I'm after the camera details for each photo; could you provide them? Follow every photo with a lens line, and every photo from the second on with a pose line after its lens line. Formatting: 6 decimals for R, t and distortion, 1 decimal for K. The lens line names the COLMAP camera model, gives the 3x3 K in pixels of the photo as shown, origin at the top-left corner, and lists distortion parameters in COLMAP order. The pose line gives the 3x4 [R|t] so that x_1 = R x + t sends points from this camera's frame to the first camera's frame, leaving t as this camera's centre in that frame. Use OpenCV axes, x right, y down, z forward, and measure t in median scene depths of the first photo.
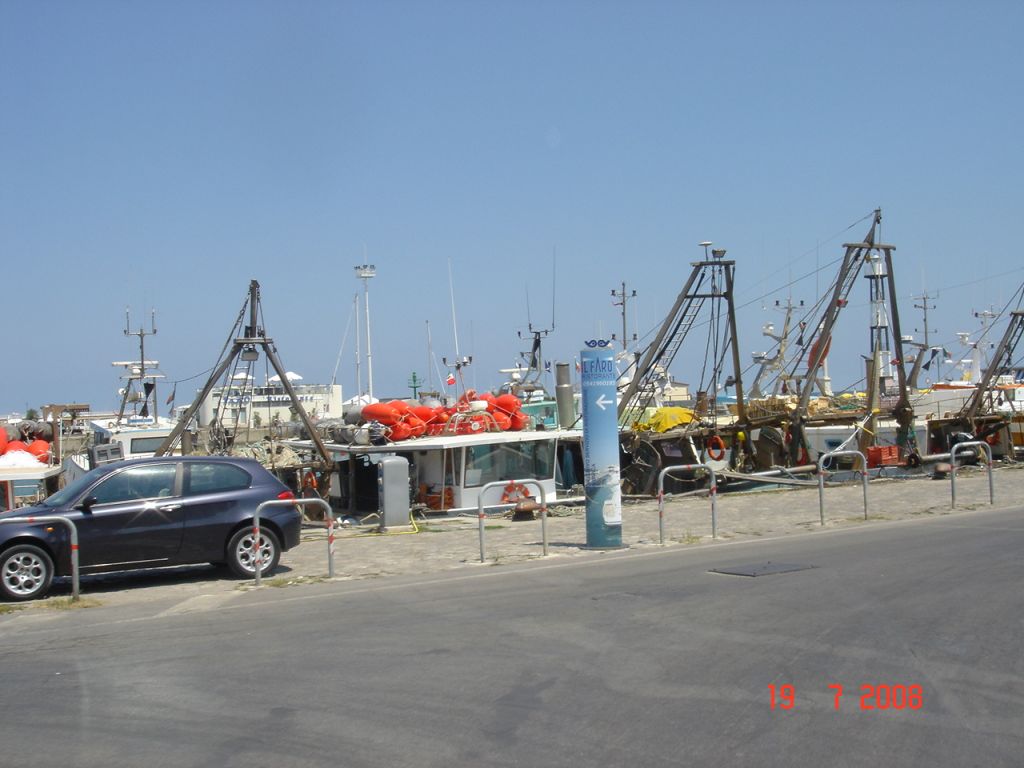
lens RADIAL K [[1140.6, 0, 517.7], [0, 1140.6, 384.2], [0, 0, 1]] dist [-0.194601, 0.170262]
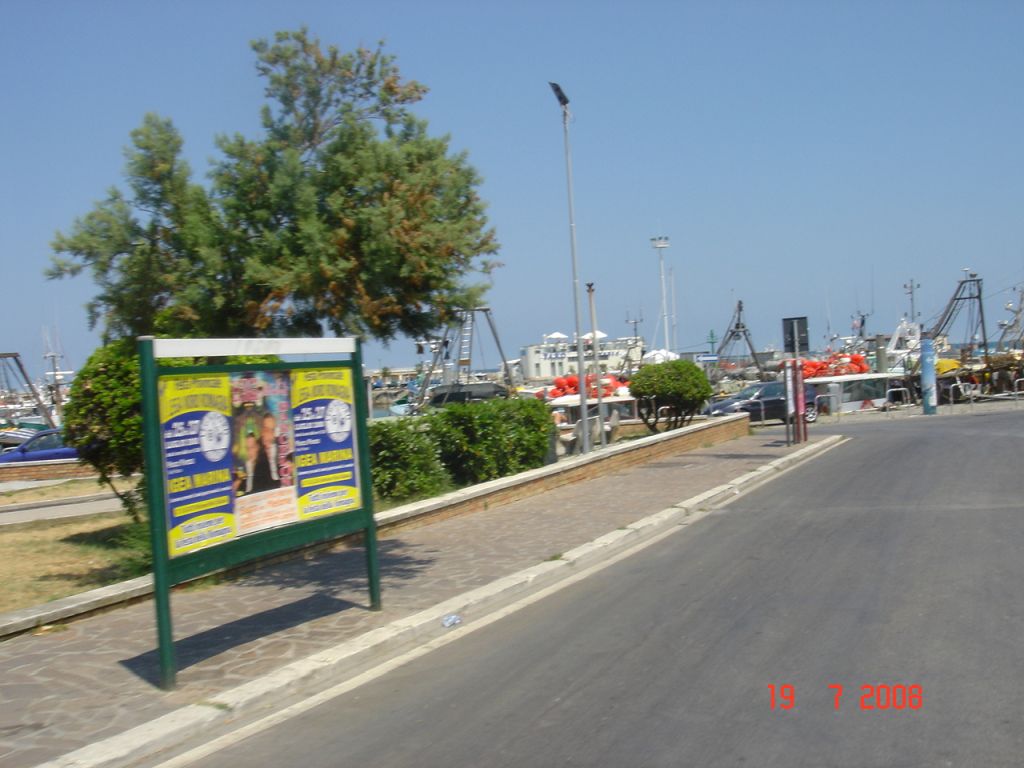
lens RADIAL K [[1140.6, 0, 517.7], [0, 1140.6, 384.2], [0, 0, 1]] dist [-0.194601, 0.170262]
pose [[0.976269, -0.010629, -0.216301, -0.145098], [0.019811, 0.998990, 0.040328, -0.025038], [0.215654, -0.043656, 0.975493, -0.847251]]
